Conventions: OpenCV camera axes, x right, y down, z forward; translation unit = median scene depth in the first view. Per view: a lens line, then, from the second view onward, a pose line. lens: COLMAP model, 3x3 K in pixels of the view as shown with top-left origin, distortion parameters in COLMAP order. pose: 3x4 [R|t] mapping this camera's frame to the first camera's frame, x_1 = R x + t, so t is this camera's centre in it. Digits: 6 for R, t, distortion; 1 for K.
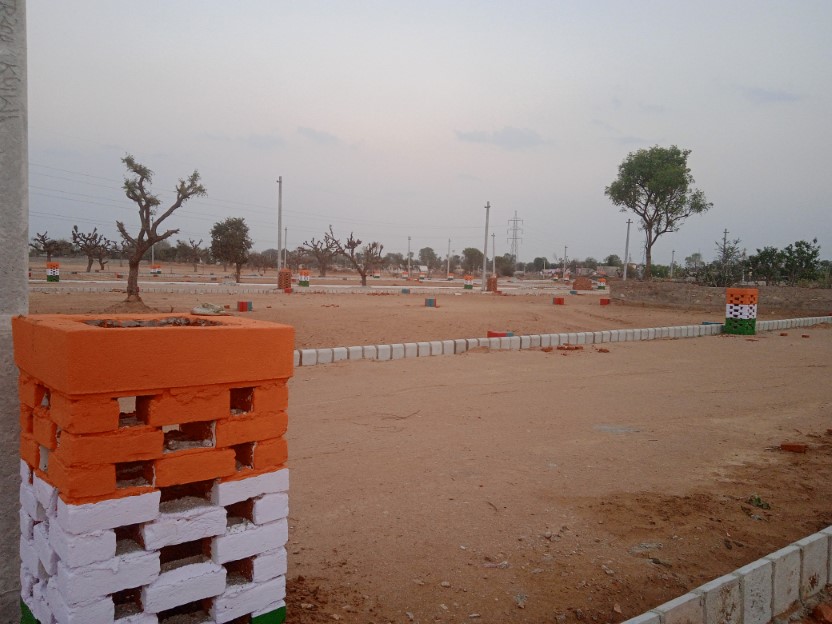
lens RADIAL K [[685.4, 0, 416.0], [0, 685.4, 312.0], [0, 0, 1]] dist [0.063648, -0.097036]
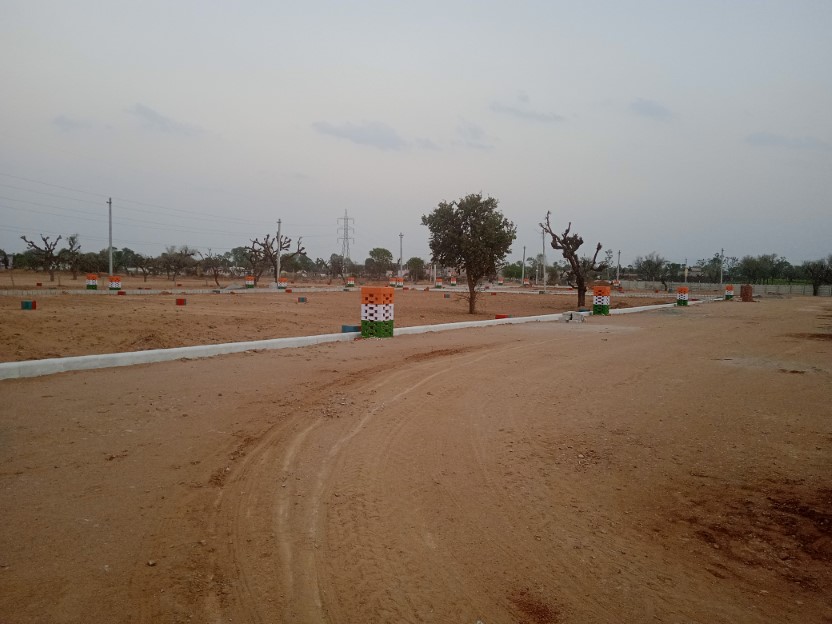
lens RADIAL K [[689.5, 0, 416.0], [0, 689.5, 312.0], [0, 0, 1]] dist [0.045086, -0.002268]
pose [[0.948035, -0.029196, 0.316825, -0.791713], [0.029422, 0.999559, 0.004073, -0.073903], [-0.316804, 0.005461, 0.948475, 0.792382]]
